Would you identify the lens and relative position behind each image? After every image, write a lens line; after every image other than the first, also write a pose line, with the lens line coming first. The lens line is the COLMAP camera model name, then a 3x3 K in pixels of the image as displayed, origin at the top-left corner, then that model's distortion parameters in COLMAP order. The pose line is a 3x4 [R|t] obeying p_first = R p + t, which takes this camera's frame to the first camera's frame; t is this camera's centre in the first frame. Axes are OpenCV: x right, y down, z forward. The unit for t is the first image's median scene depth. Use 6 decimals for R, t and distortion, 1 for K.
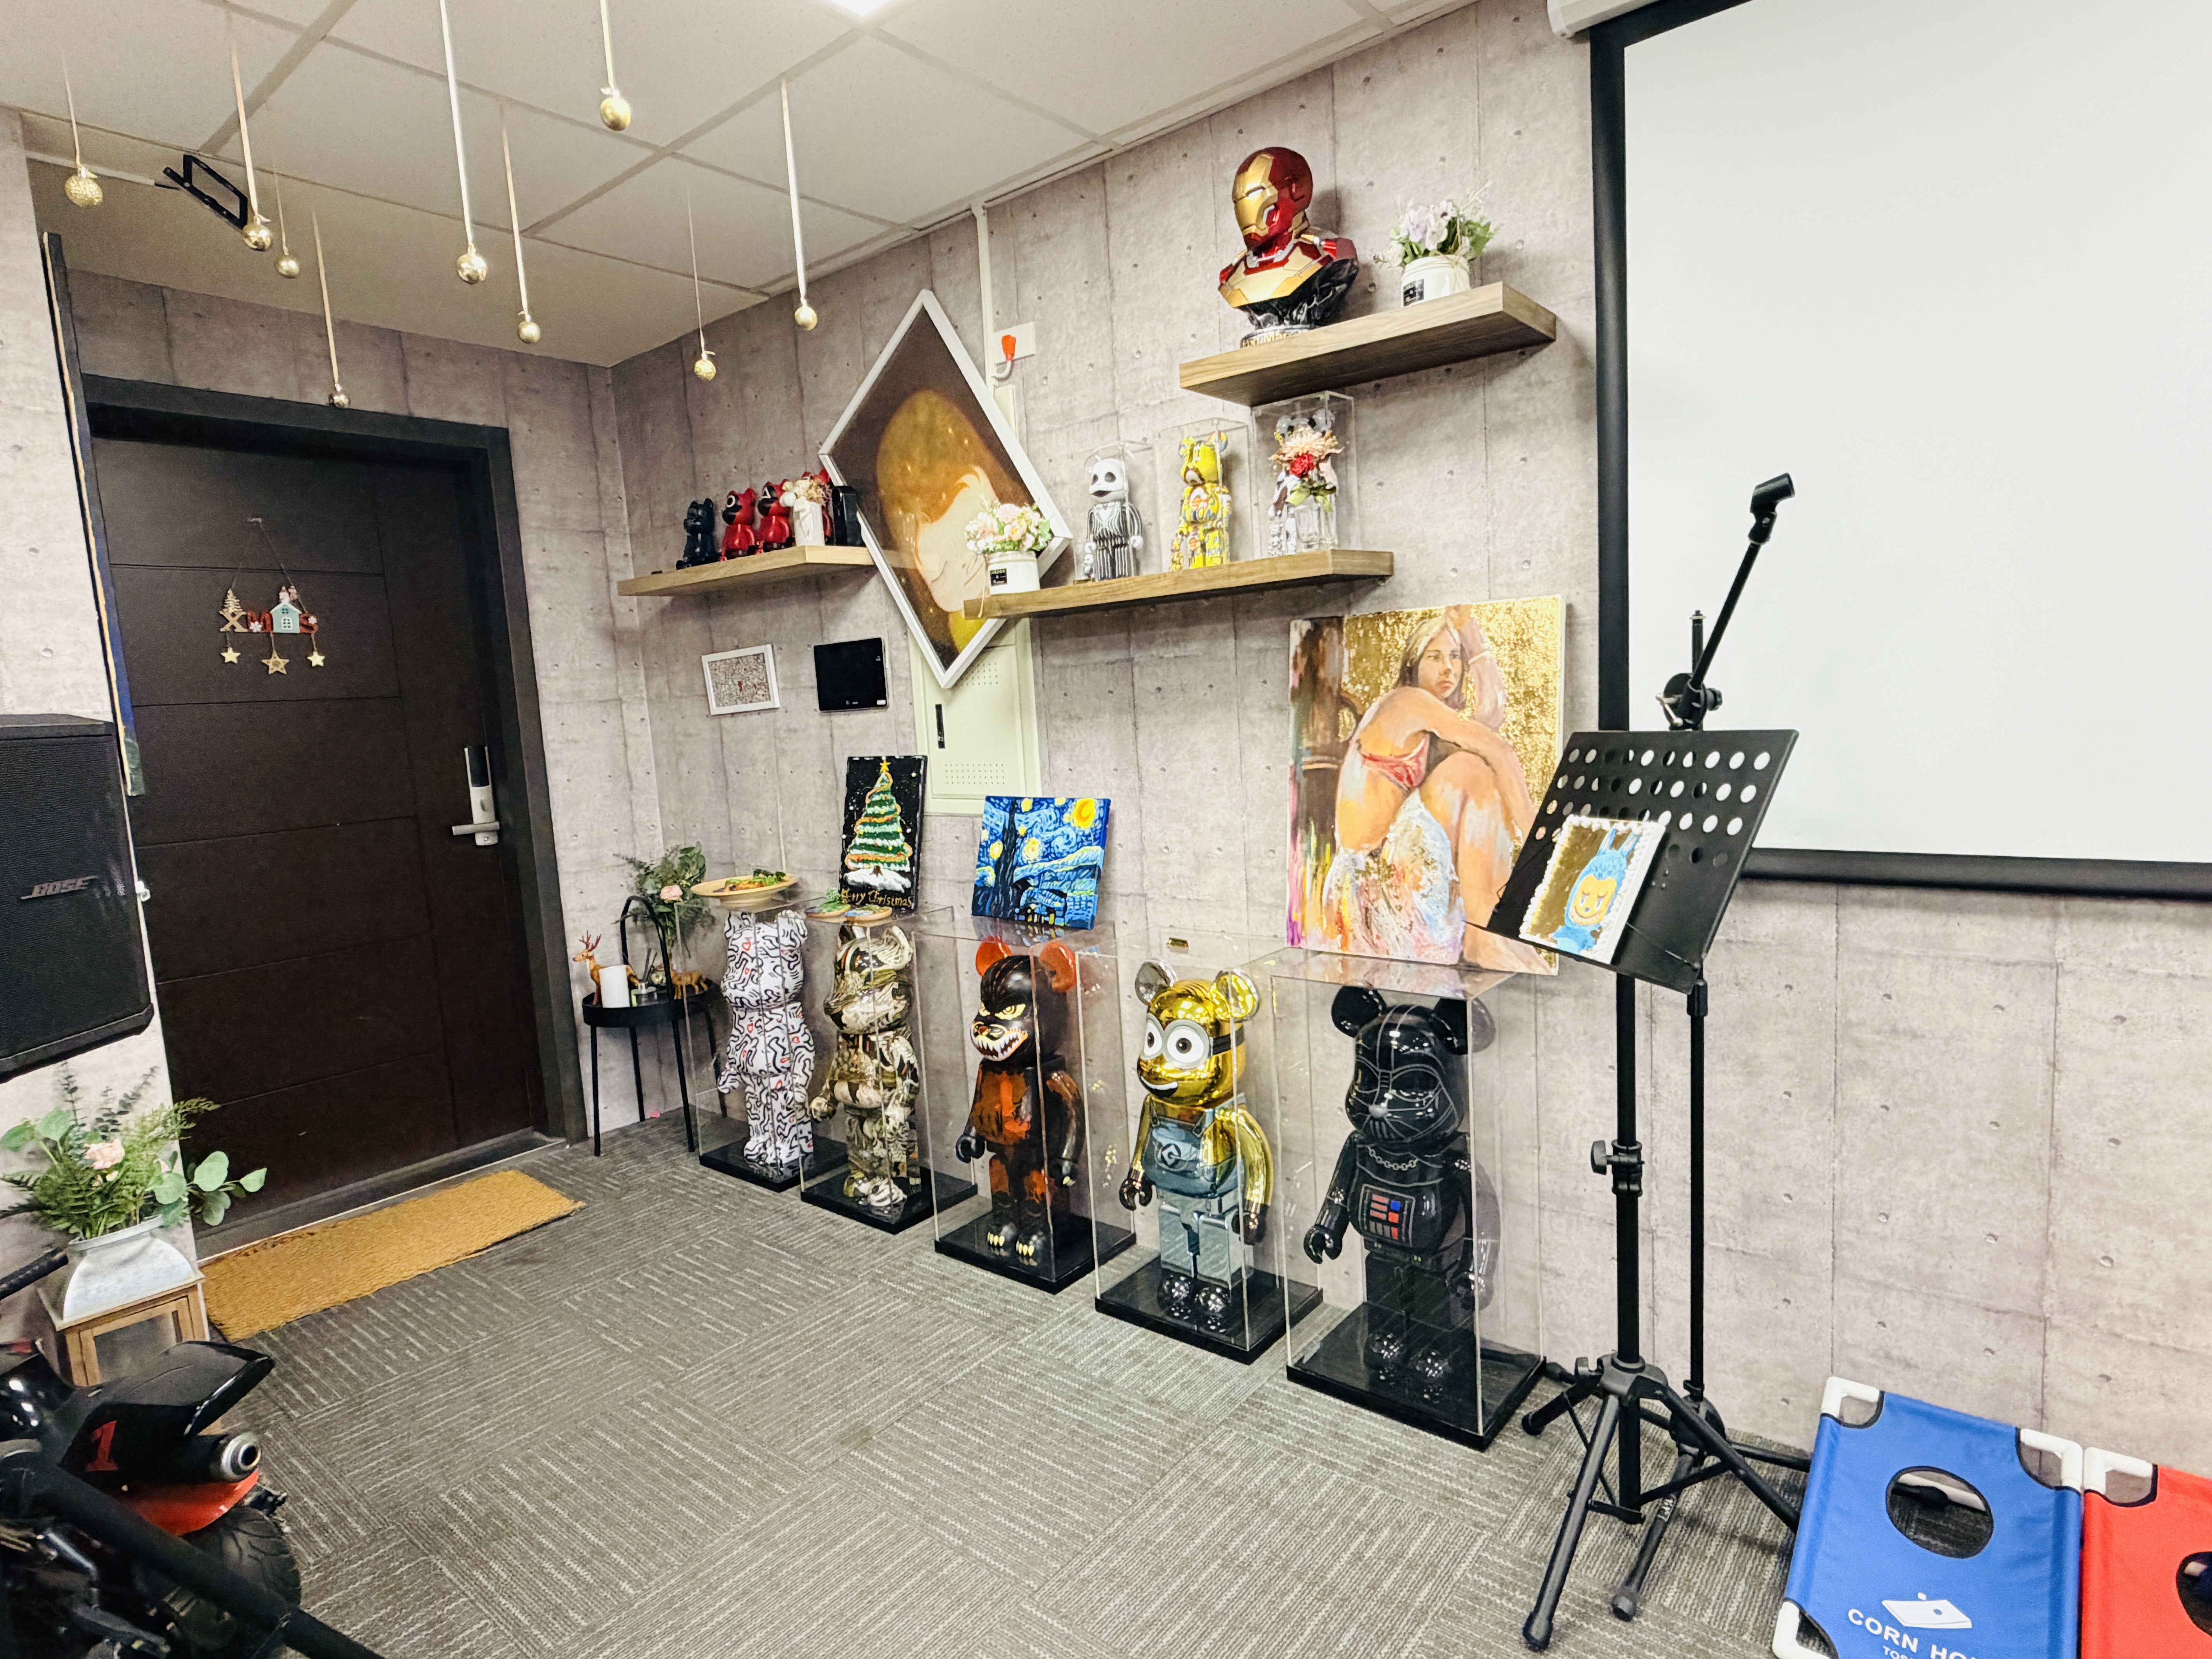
lens RADIAL K [[1201.1, 0, 1096.9], [0, 1201.1, 837.0], [0, 0, 1]] dist [-0.000641, -0.000003]
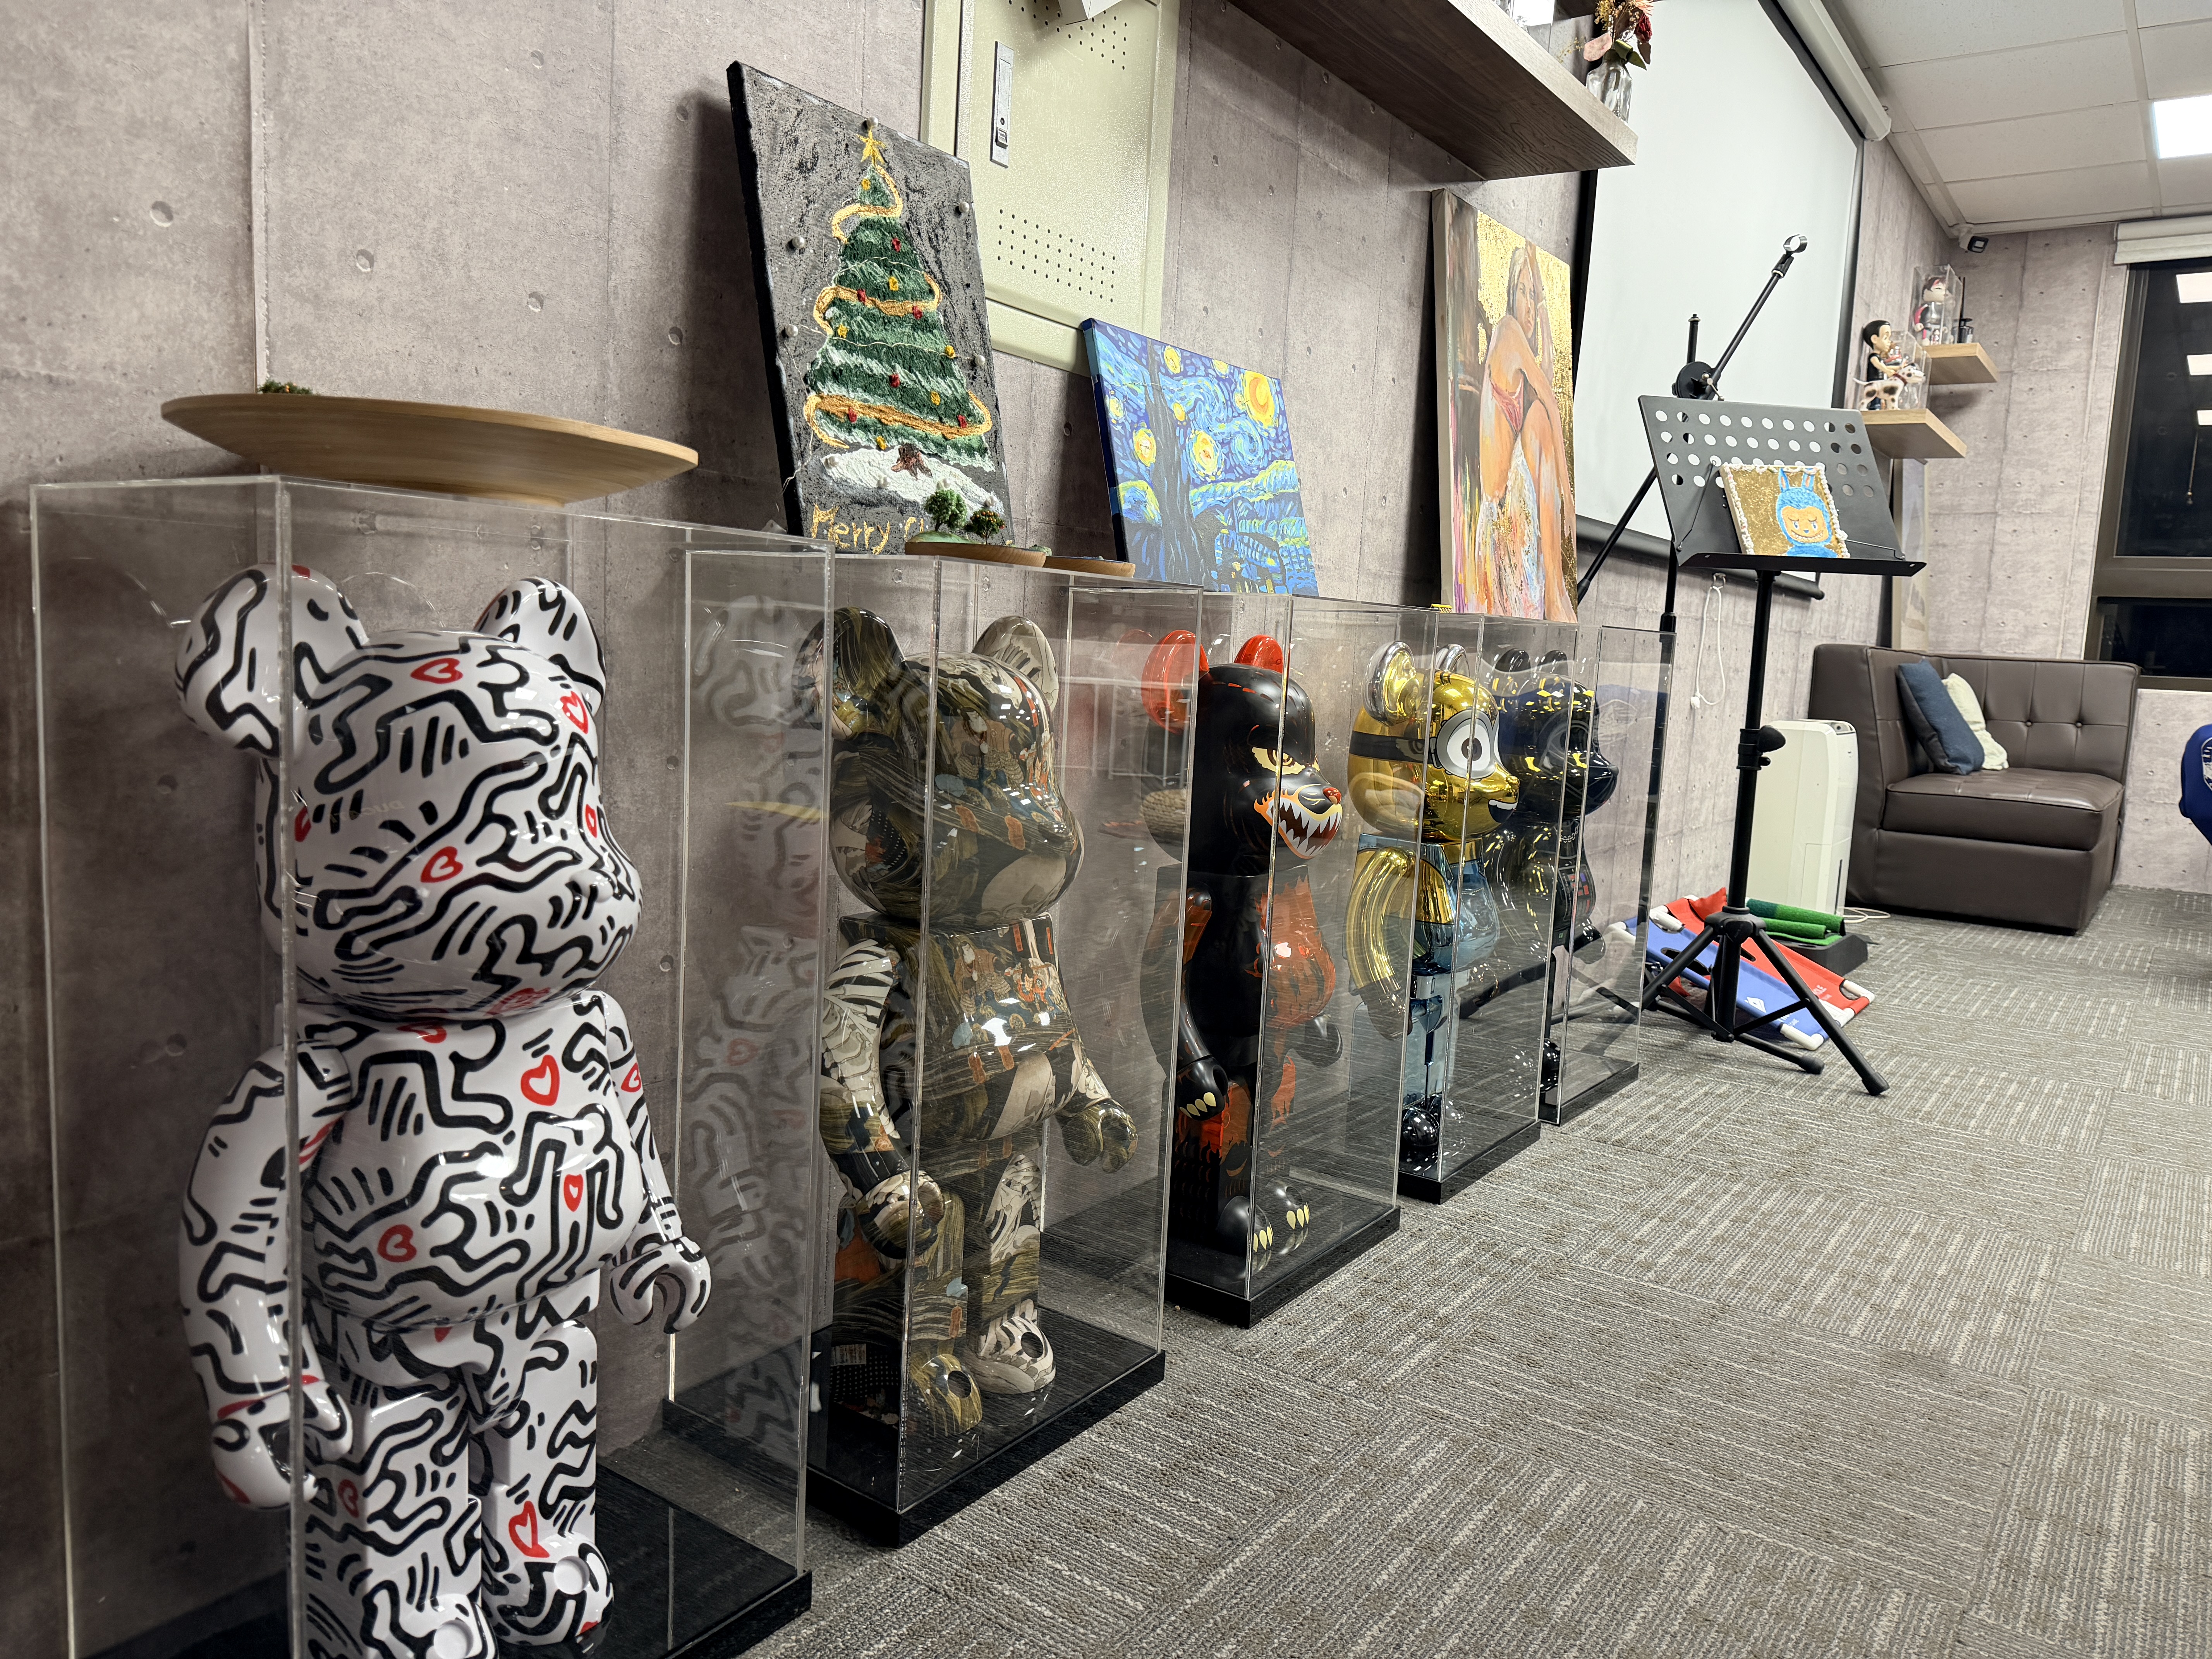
lens RADIAL K [[1561.2, 0, 1106.0], [0, 1561.2, 829.5], [0, 0, 1]] dist [0.065754, -0.077368]
pose [[-0.066964, -0.061239, 0.995874, -1.155655], [0.076077, 0.994896, 0.066295, 0.194726], [-0.994851, 0.080203, -0.061963, 1.779165]]
